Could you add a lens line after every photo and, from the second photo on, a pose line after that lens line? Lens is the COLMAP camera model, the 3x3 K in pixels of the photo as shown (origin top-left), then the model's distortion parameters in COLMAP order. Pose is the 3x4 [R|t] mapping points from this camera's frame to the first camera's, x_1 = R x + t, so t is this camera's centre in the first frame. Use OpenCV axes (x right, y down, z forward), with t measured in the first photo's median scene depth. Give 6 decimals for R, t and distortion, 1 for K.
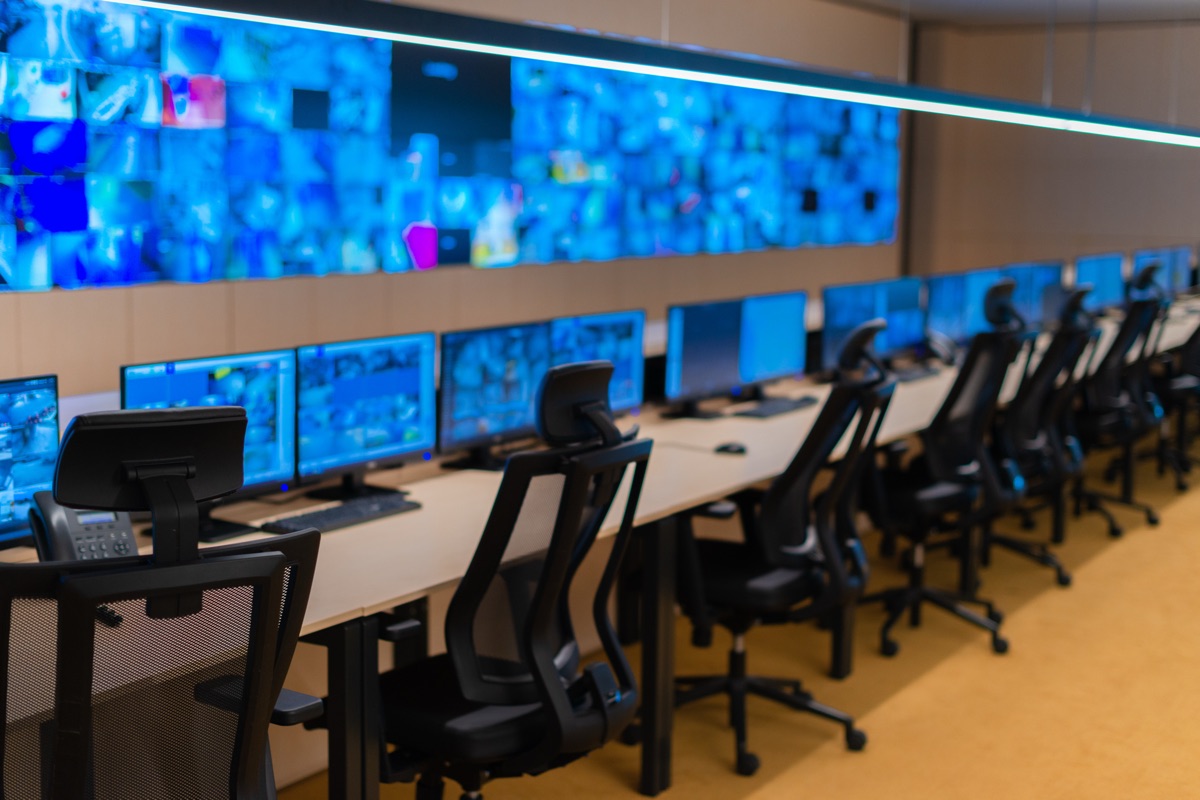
lens RADIAL K [[1726.5, 0, 600.3], [0, 1726.5, 405.5], [0, 0, 1]] dist [0.084637, 0.000000]
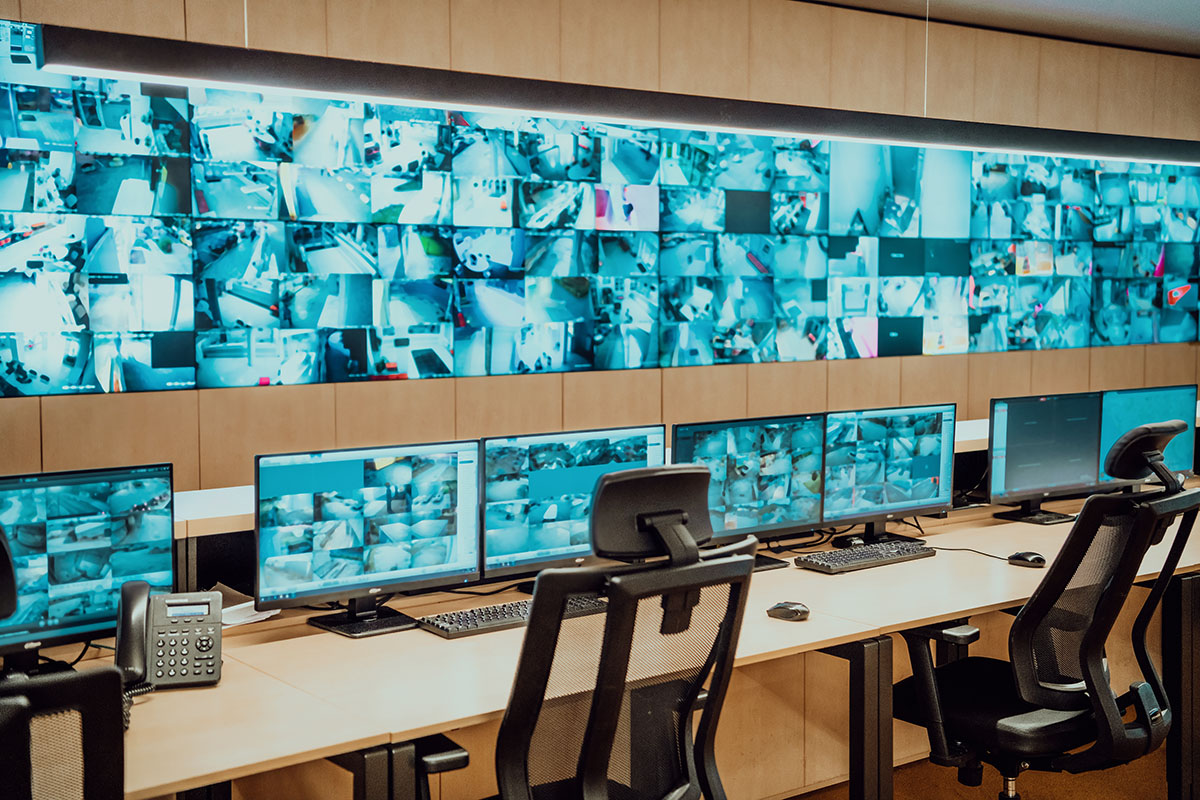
lens RADIAL K [[1489.2, 0, 599.4], [0, 1489.2, 387.5], [0, 0, 1]] dist [0.117480, 0.000000]
pose [[0.932157, 0.010832, -0.361893, 0.150873], [-0.032308, 0.998053, -0.053343, -0.015113], [0.360611, 0.061416, 0.930692, 0.186884]]
